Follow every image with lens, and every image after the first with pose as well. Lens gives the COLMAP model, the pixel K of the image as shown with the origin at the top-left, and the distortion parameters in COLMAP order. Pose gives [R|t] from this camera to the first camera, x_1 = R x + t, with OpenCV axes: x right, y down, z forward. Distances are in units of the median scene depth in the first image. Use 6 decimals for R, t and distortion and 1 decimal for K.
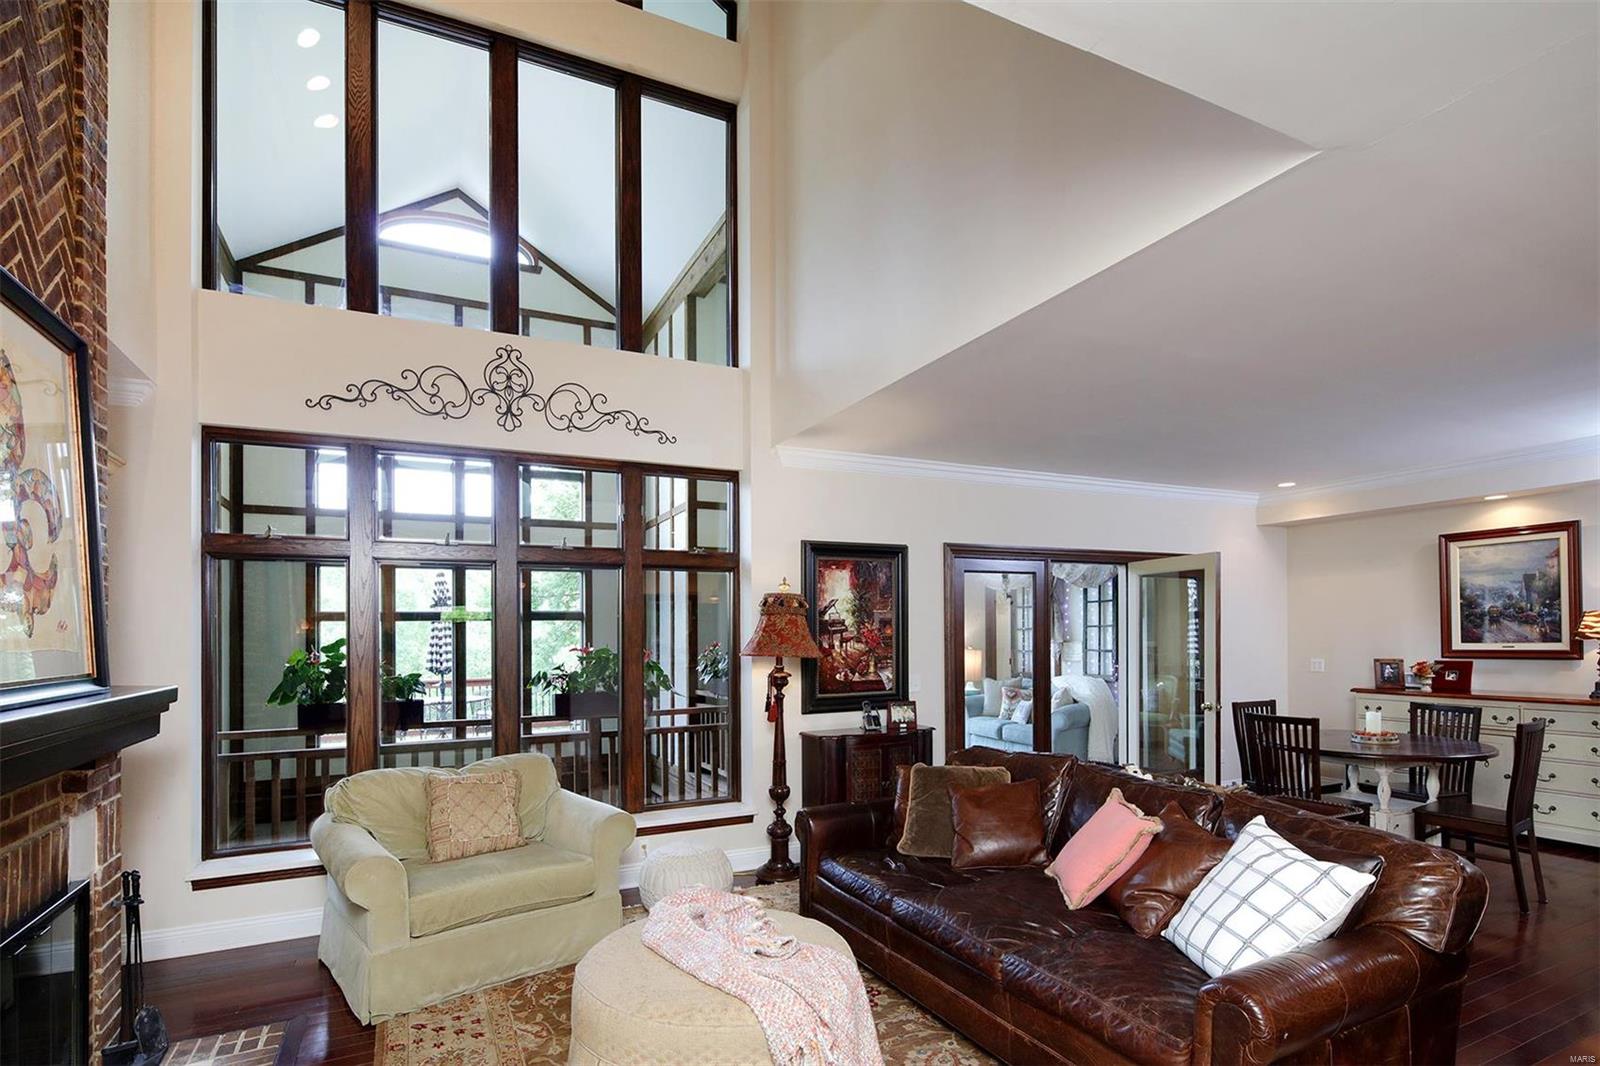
lens RADIAL K [[779.1, 0, 795.1], [0, 779.1, 638.8], [0, 0, 1]] dist [0.003881, -0.001146]
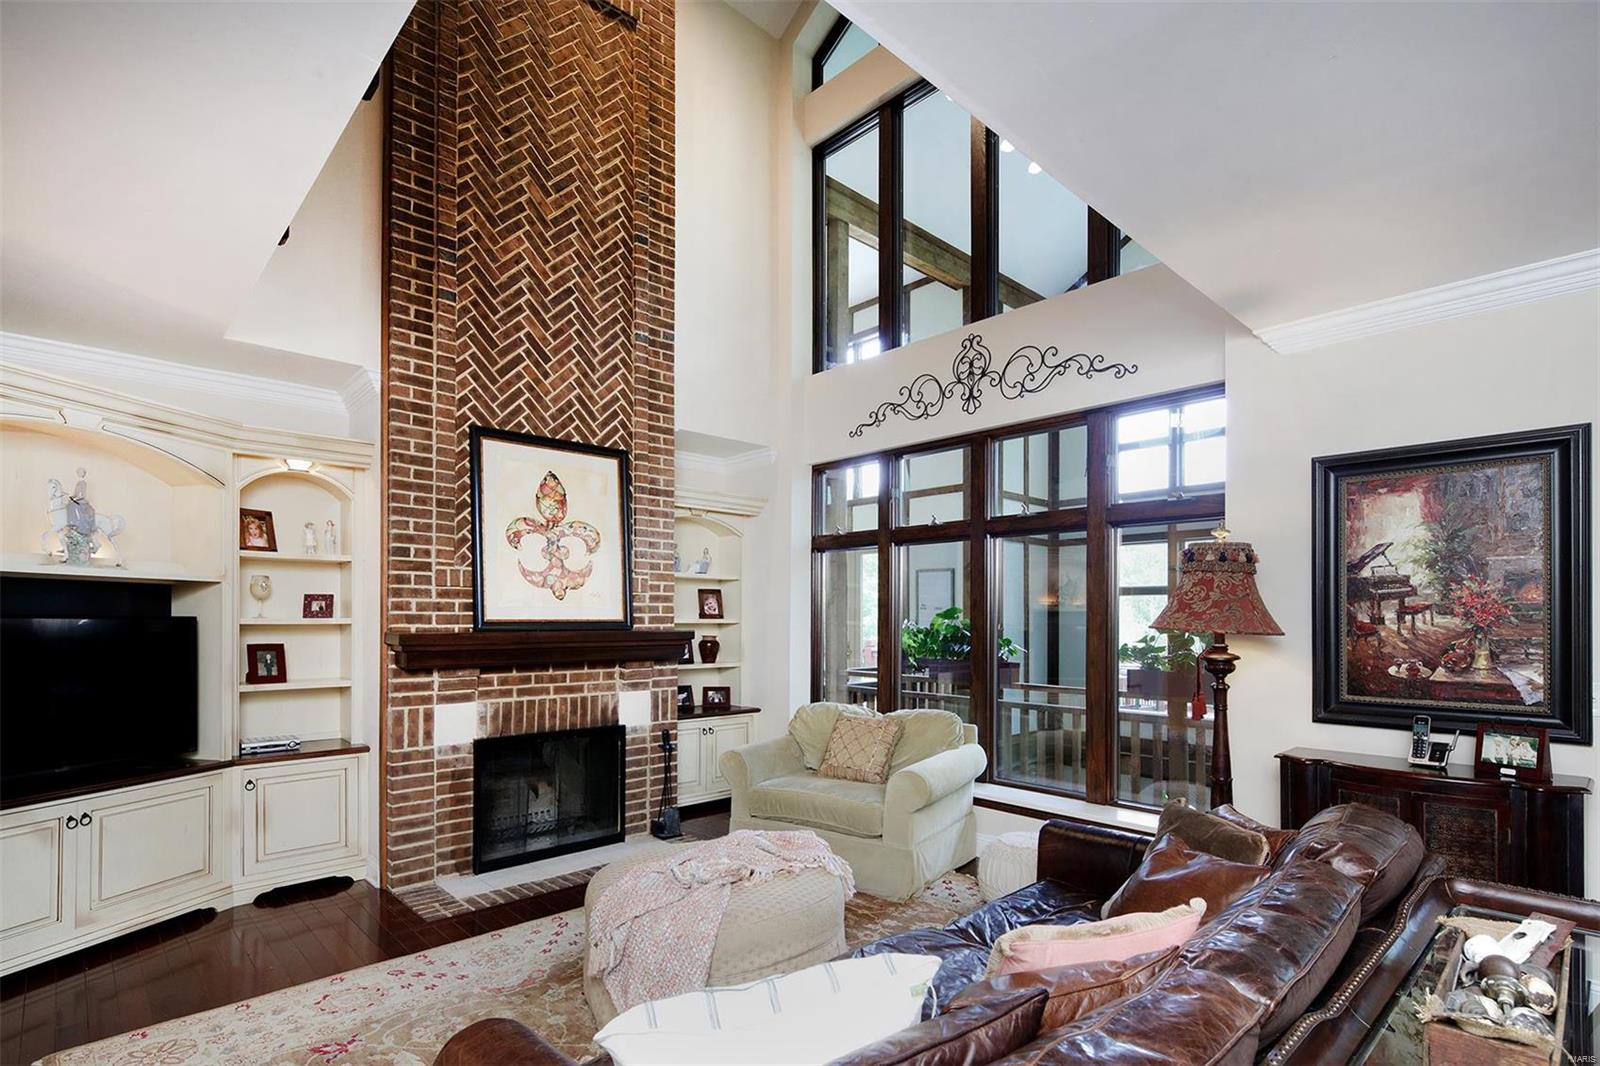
lens RADIAL K [[779.1, 0, 774.0], [0, 779.1, 613.7], [0, 0, 1]] dist [0.003881, -0.001146]
pose [[0.280055, 0.010450, -0.959927, 0.506742], [-0.008100, 0.999931, 0.008522, 0.003273], [0.959950, 0.005388, 0.280121, 0.370786]]
